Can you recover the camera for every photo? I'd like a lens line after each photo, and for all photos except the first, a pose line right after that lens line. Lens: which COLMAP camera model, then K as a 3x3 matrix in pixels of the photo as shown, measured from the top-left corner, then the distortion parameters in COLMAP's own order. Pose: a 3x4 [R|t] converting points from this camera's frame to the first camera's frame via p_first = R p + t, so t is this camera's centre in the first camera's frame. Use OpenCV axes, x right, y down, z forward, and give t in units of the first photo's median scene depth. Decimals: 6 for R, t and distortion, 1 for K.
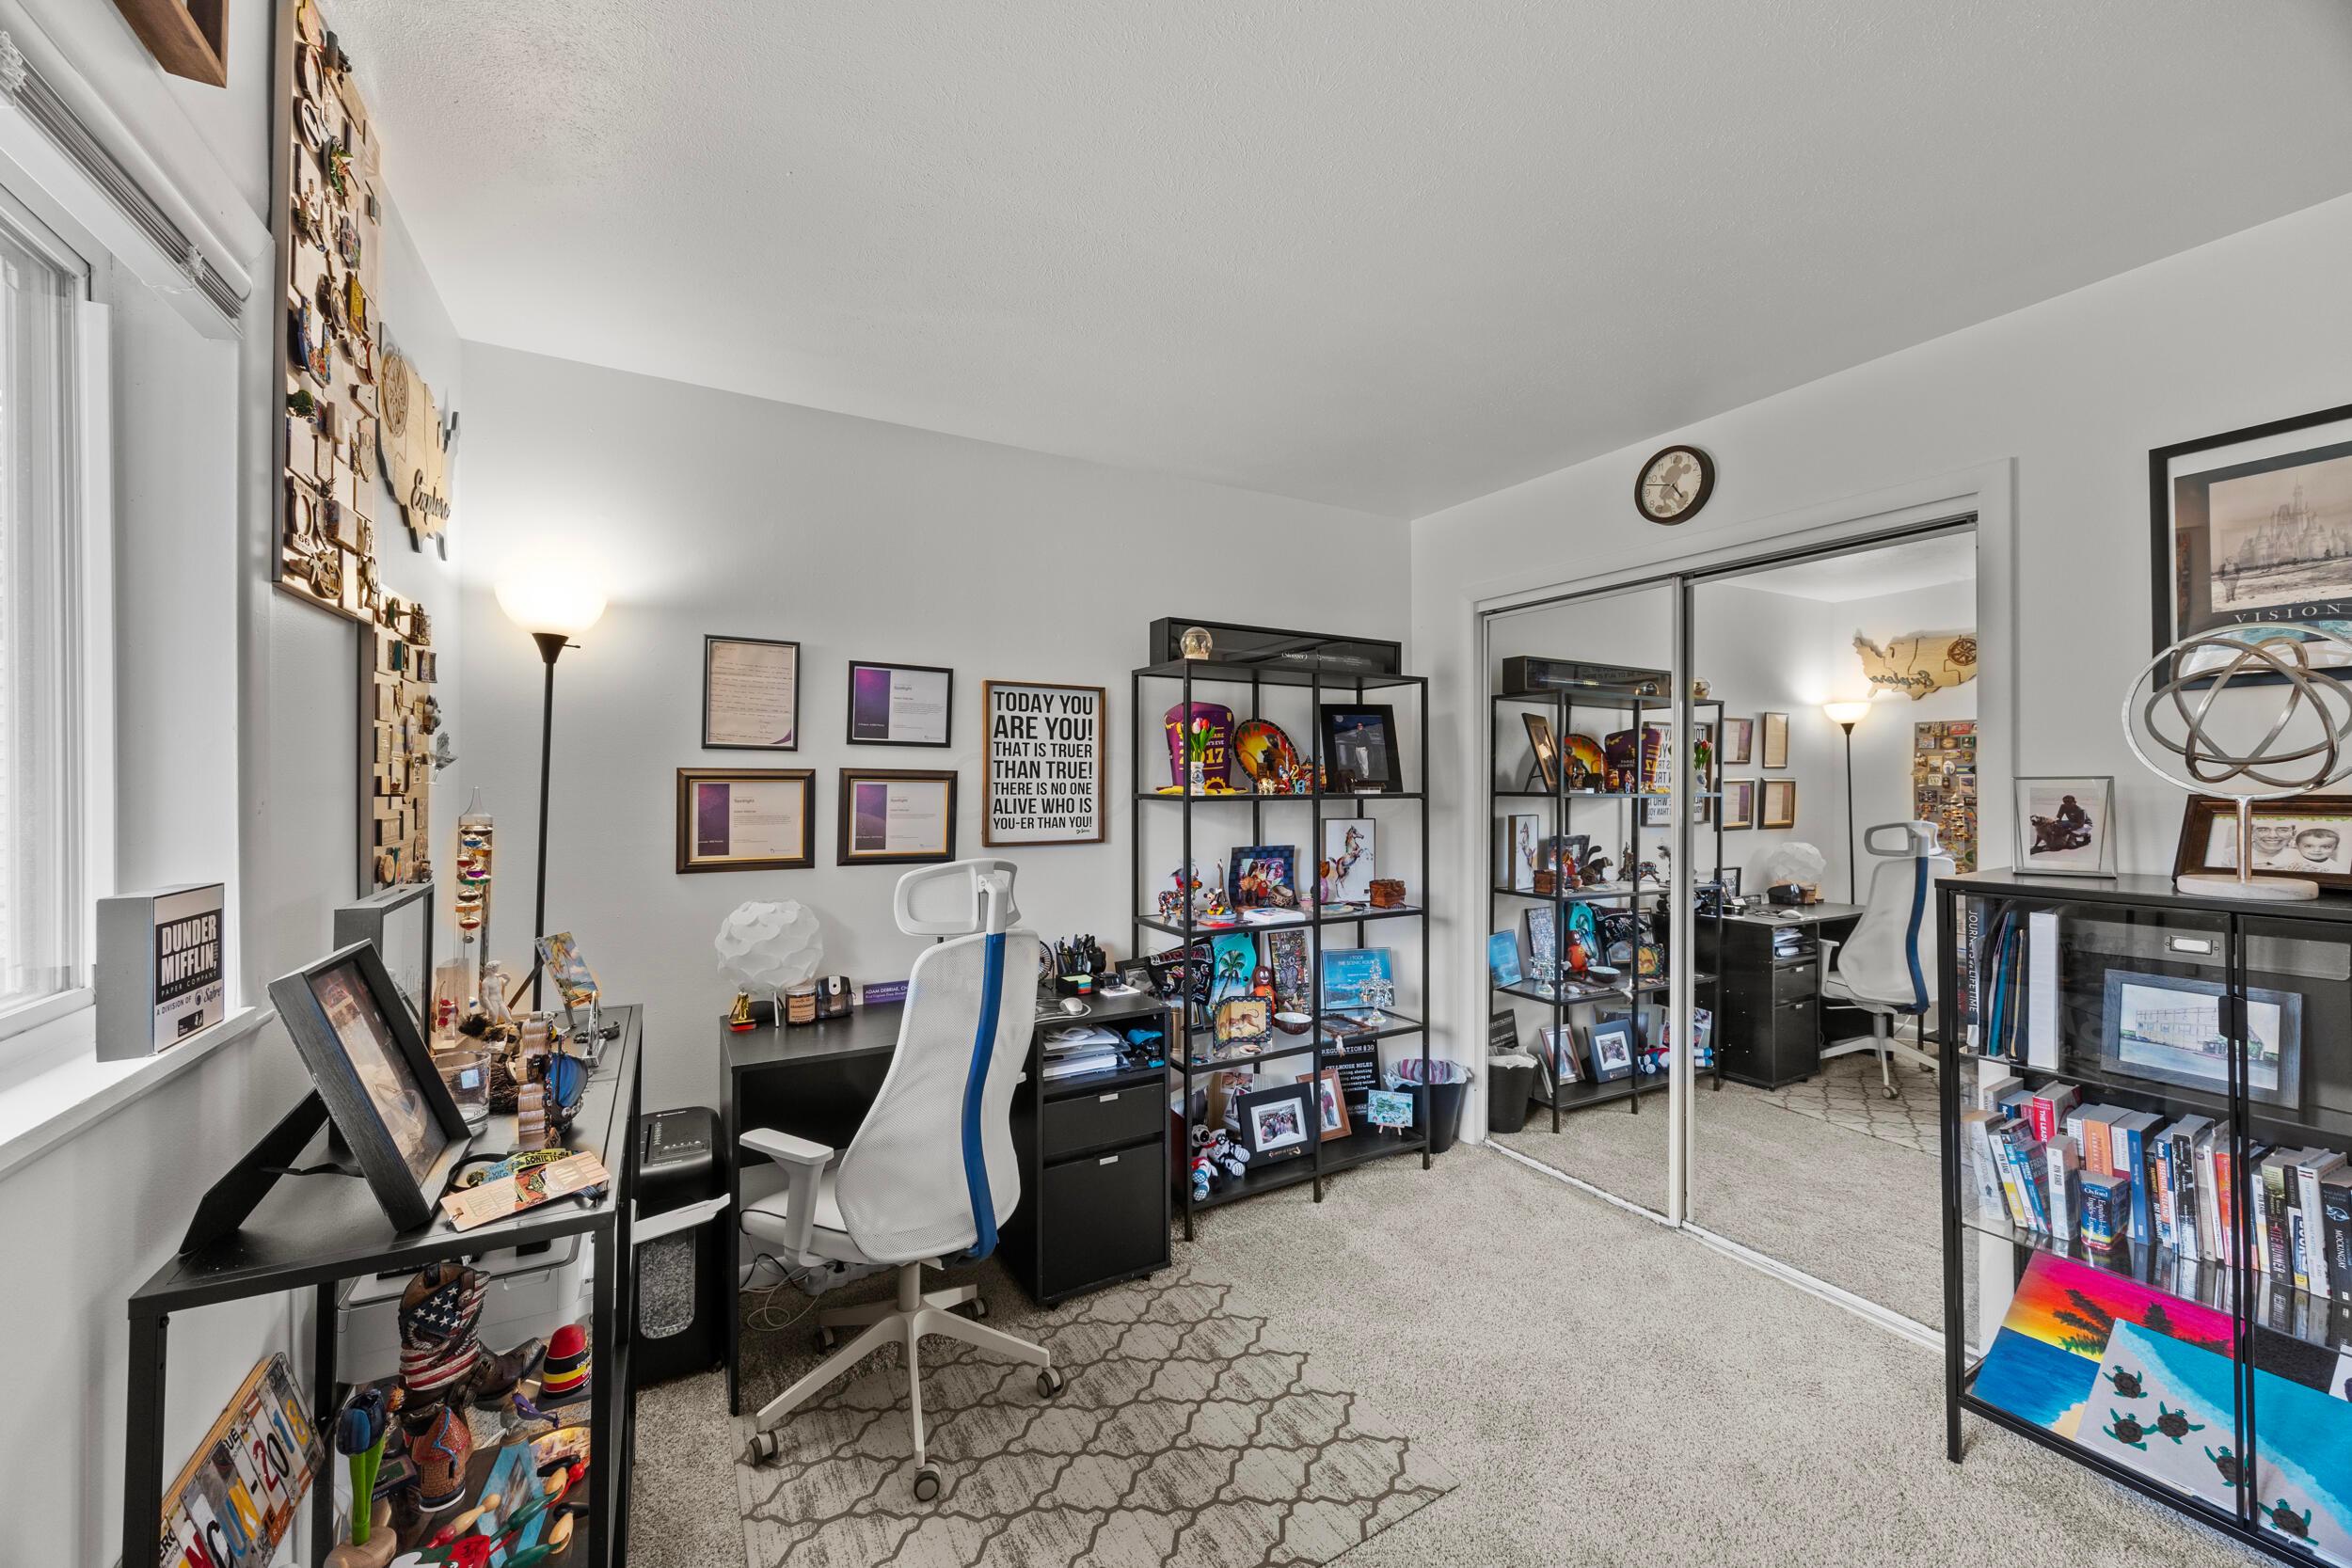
lens RADIAL K [[895.0, 0, 1165.9], [0, 895.0, 783.3], [0, 0, 1]] dist [-0.002515, -0.000154]
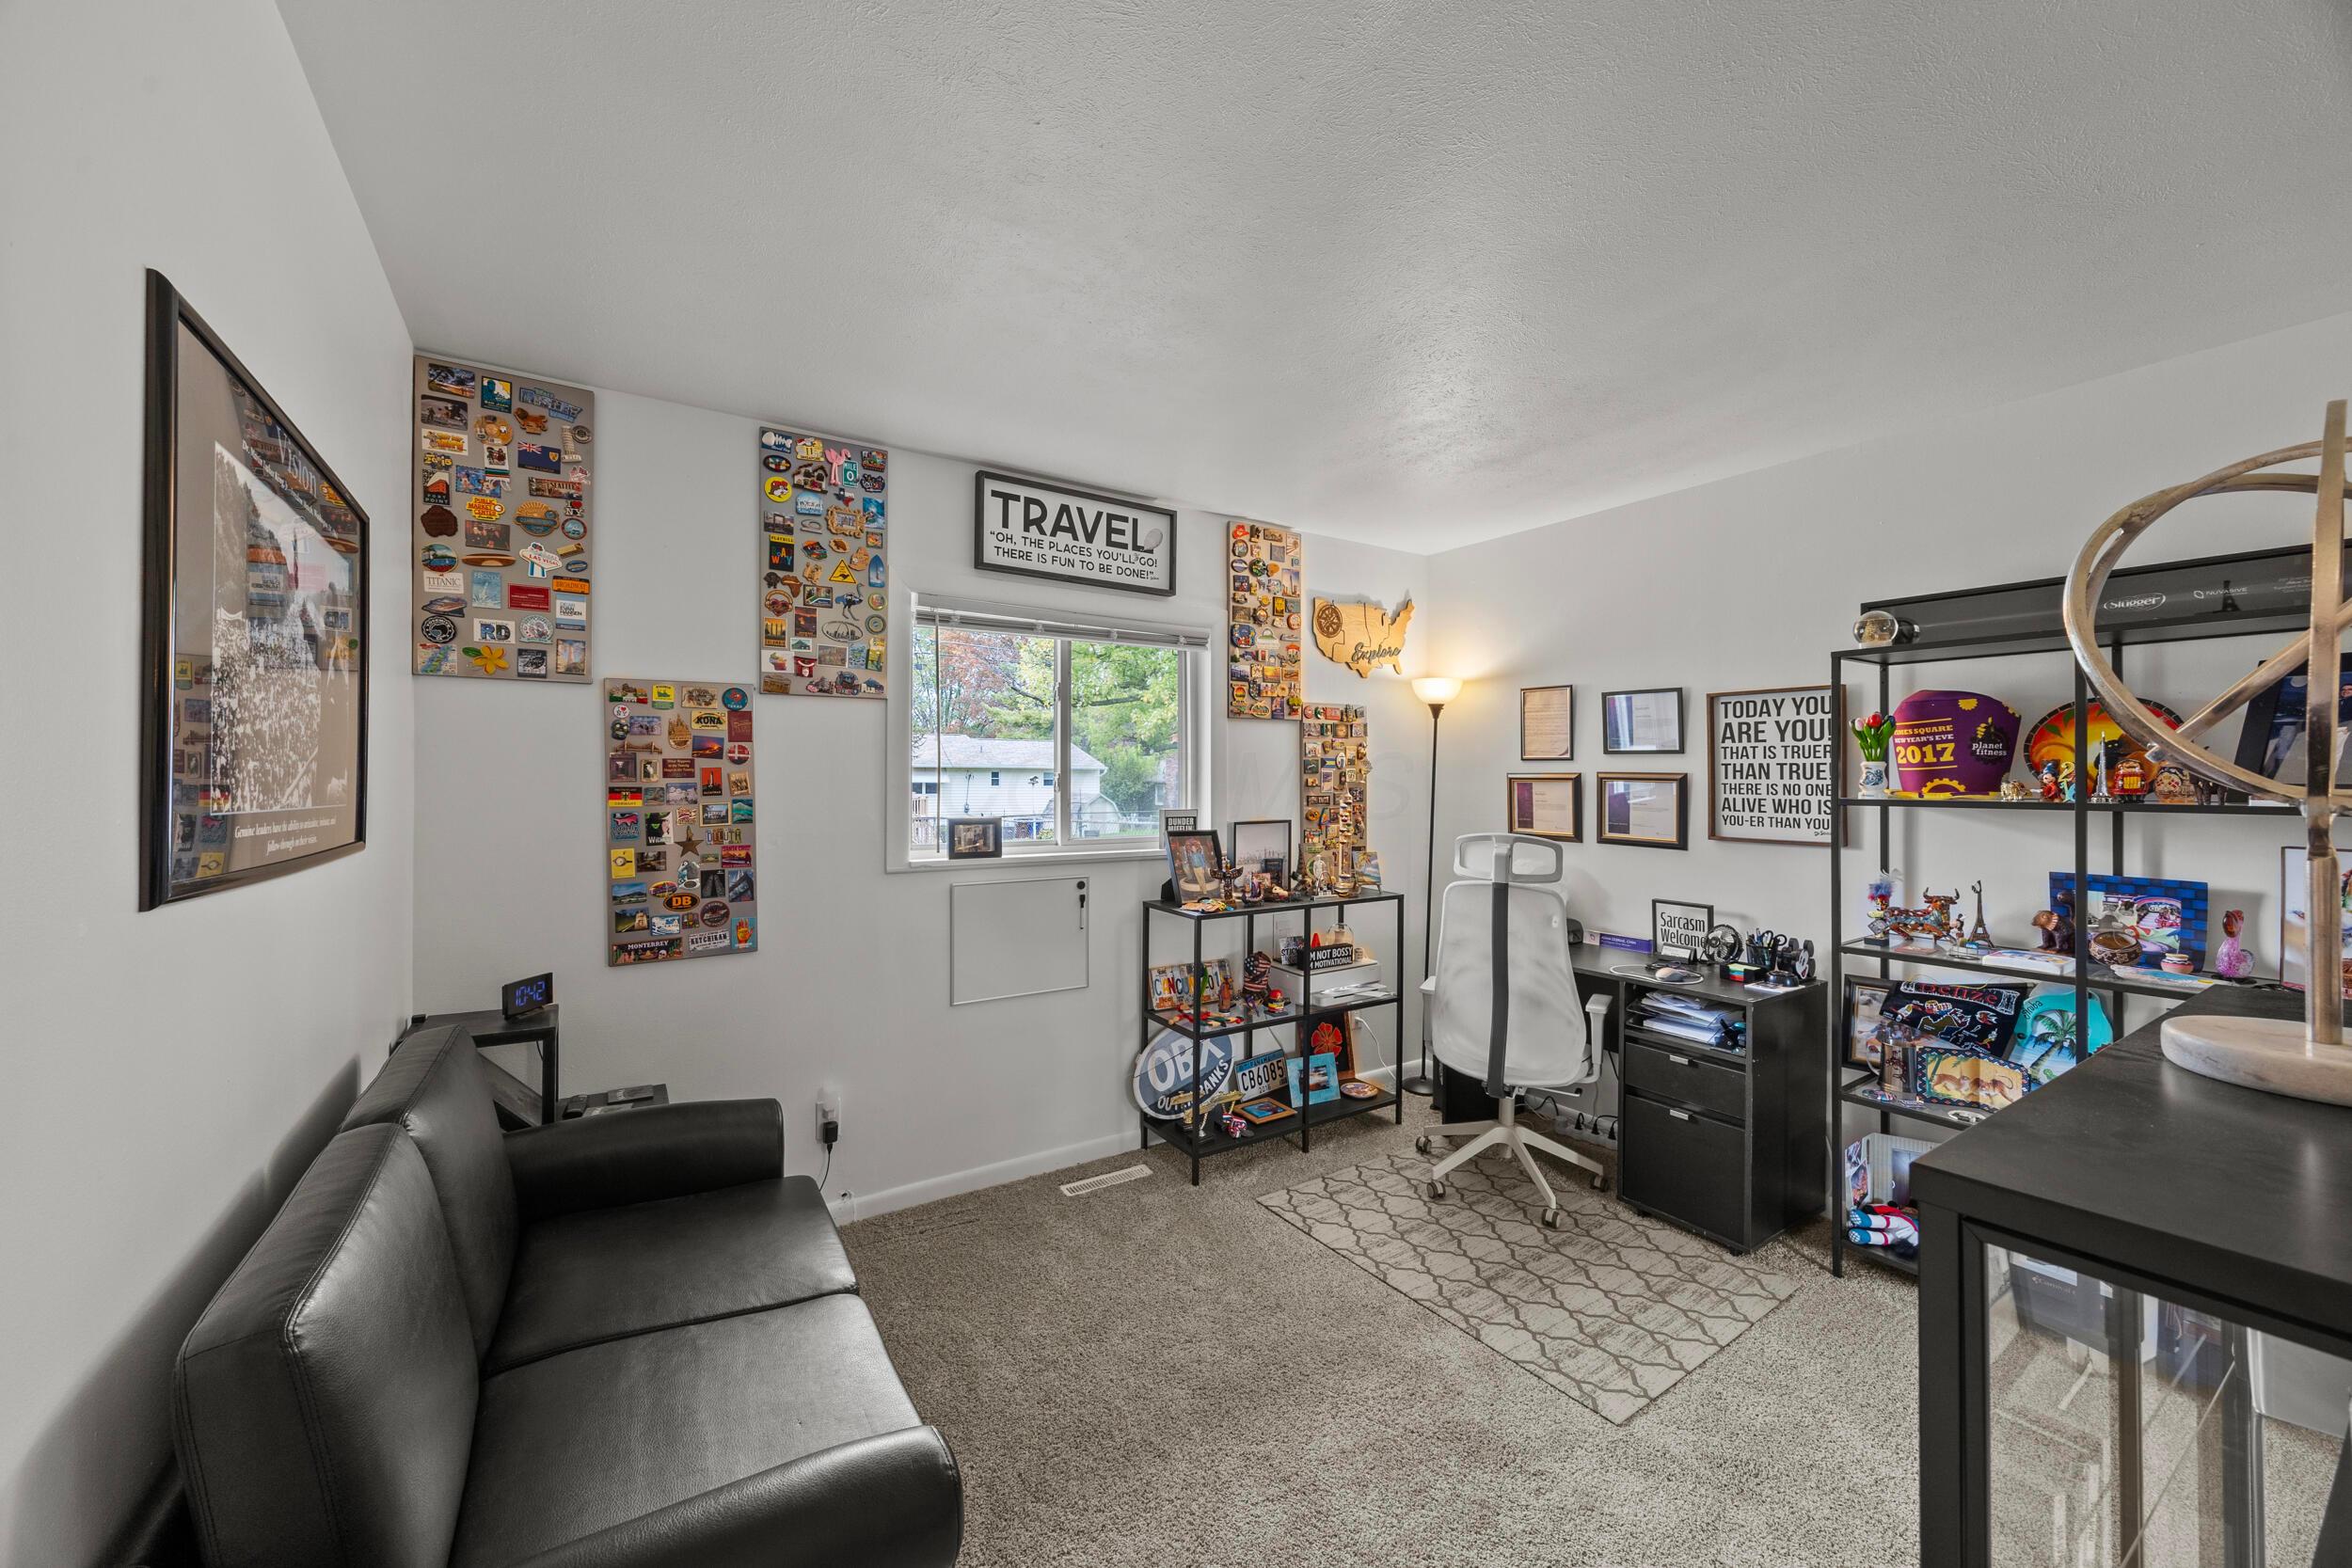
lens RADIAL K [[895.3, 0, 1177.0], [0, 895.3, 788.2], [0, 0, 1]] dist [-0.008719, 0.000079]
pose [[0.056402, 0.012411, -0.998331, 0.877981], [-0.002143, 0.999922, 0.012310, -0.006817], [0.998406, 0.001445, 0.056425, 0.252120]]
